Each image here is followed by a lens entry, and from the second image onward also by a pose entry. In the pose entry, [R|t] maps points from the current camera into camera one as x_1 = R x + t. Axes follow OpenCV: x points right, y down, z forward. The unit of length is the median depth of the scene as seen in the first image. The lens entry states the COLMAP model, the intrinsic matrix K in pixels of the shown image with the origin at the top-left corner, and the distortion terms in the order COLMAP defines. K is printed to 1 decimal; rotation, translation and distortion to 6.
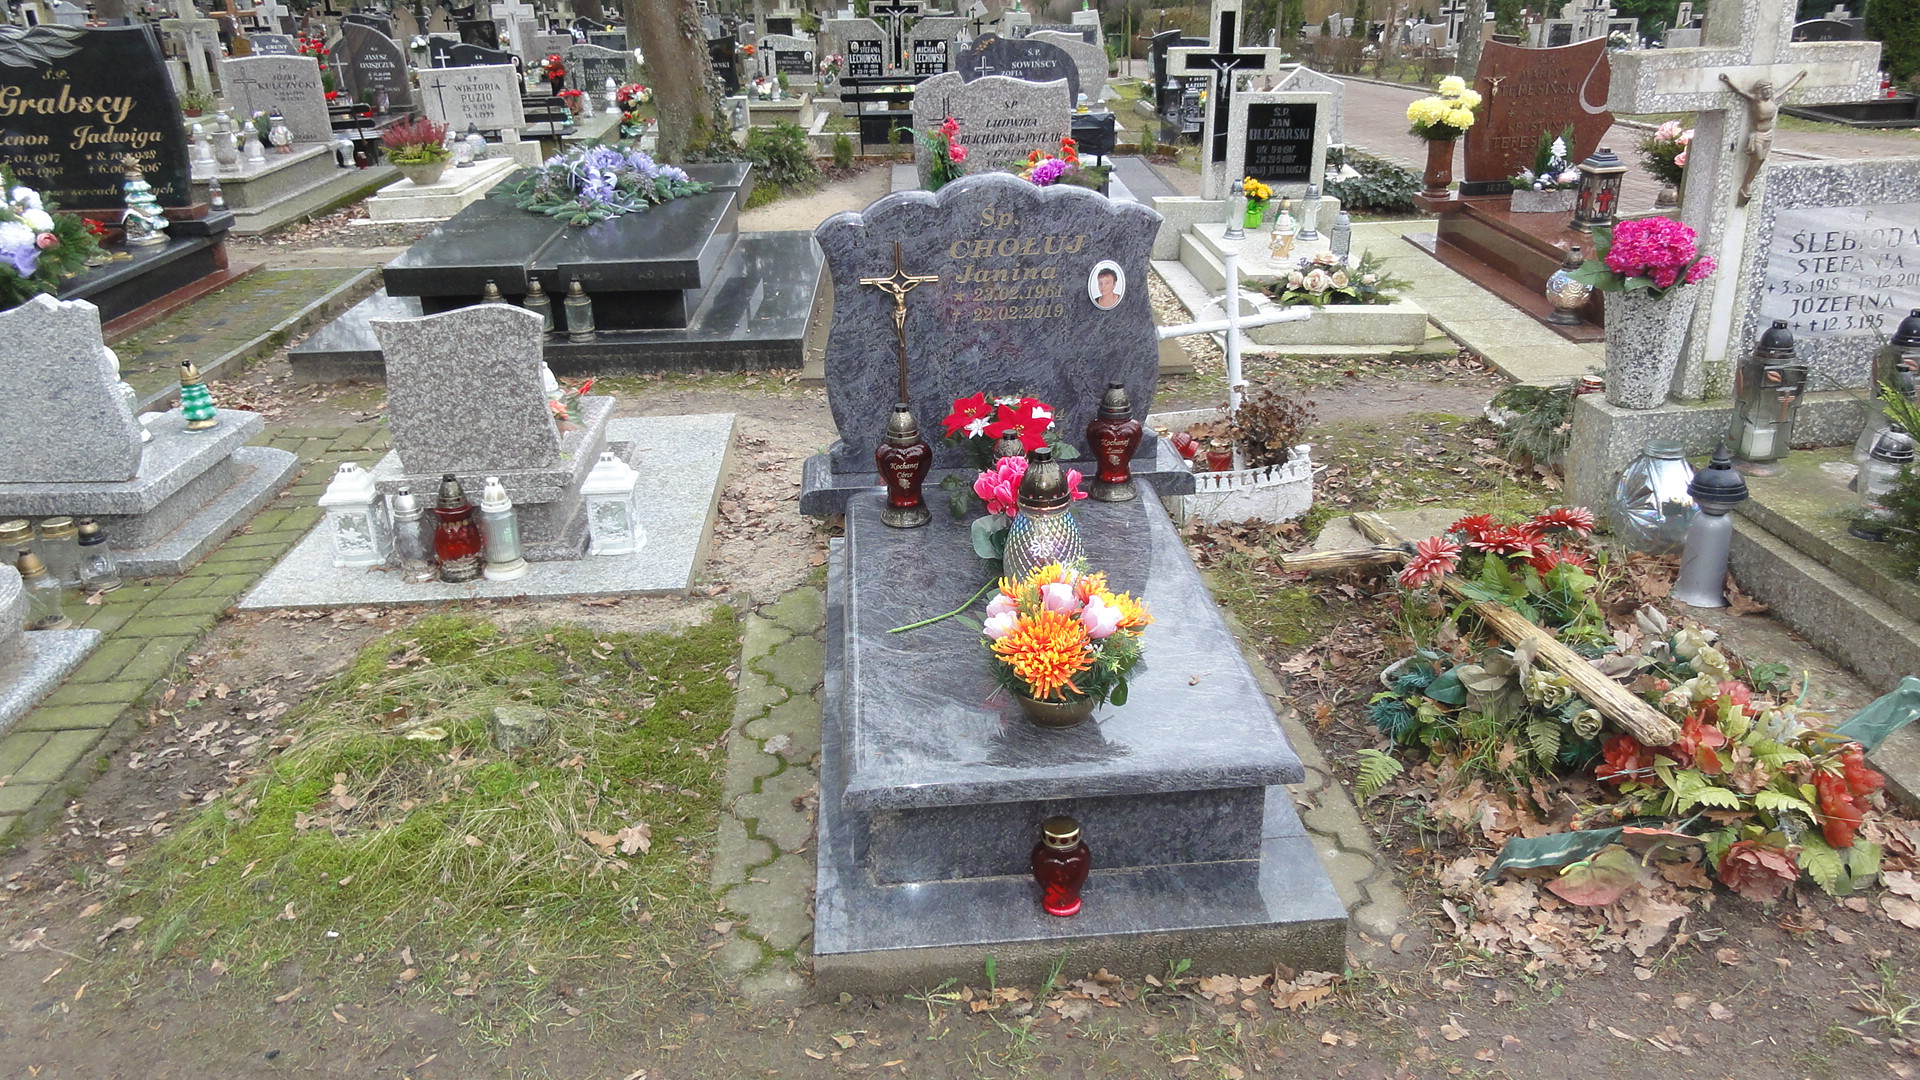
lens RADIAL K [[1367.4, 0, 969.0], [0, 1367.4, 537.4], [0, 0, 1]] dist [-0.000213, 0.003779]
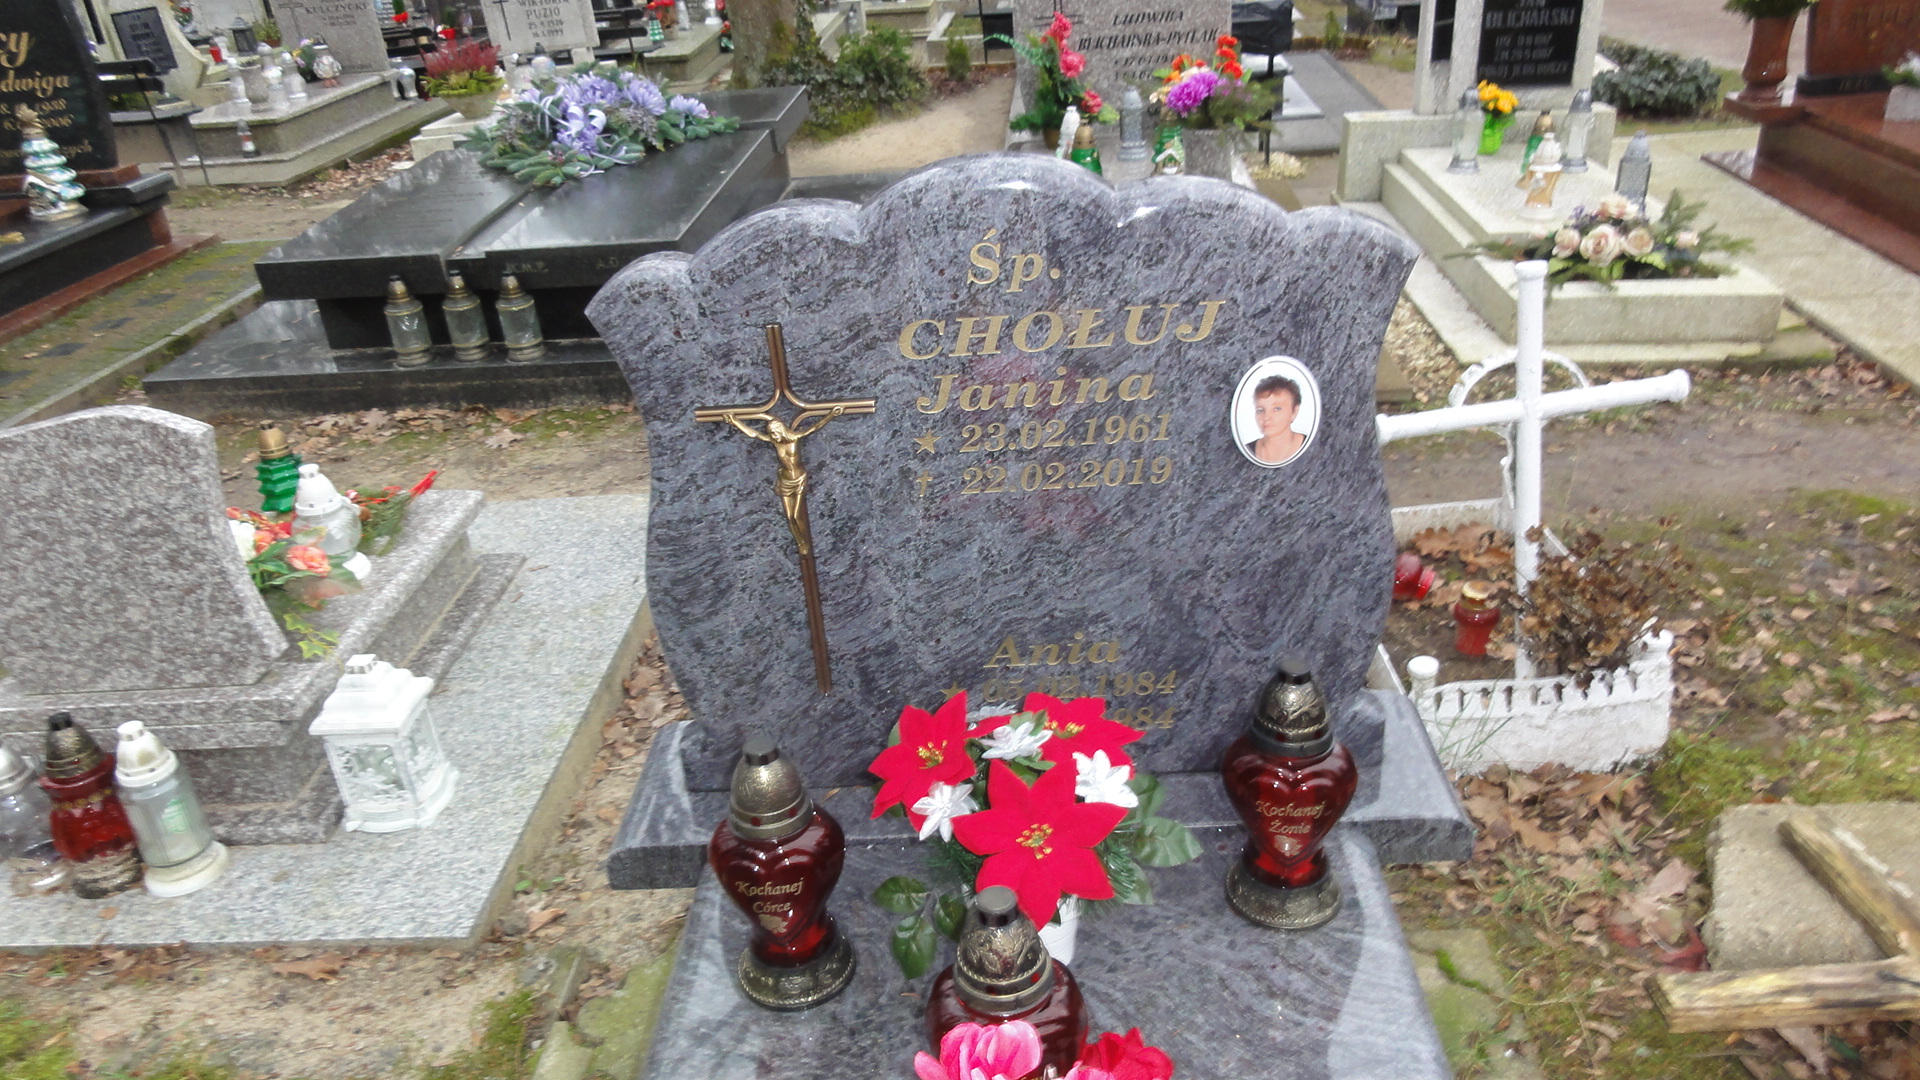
lens RADIAL K [[1367.4, 0, 953.1], [0, 1367.4, 545.7], [0, 0, 1]] dist [-0.000213, 0.003779]
pose [[0.991531, 0.007518, -0.129655, 0.031254], [0.001863, 0.997397, 0.072083, -0.095344], [0.129860, -0.071714, 0.988936, 0.310737]]
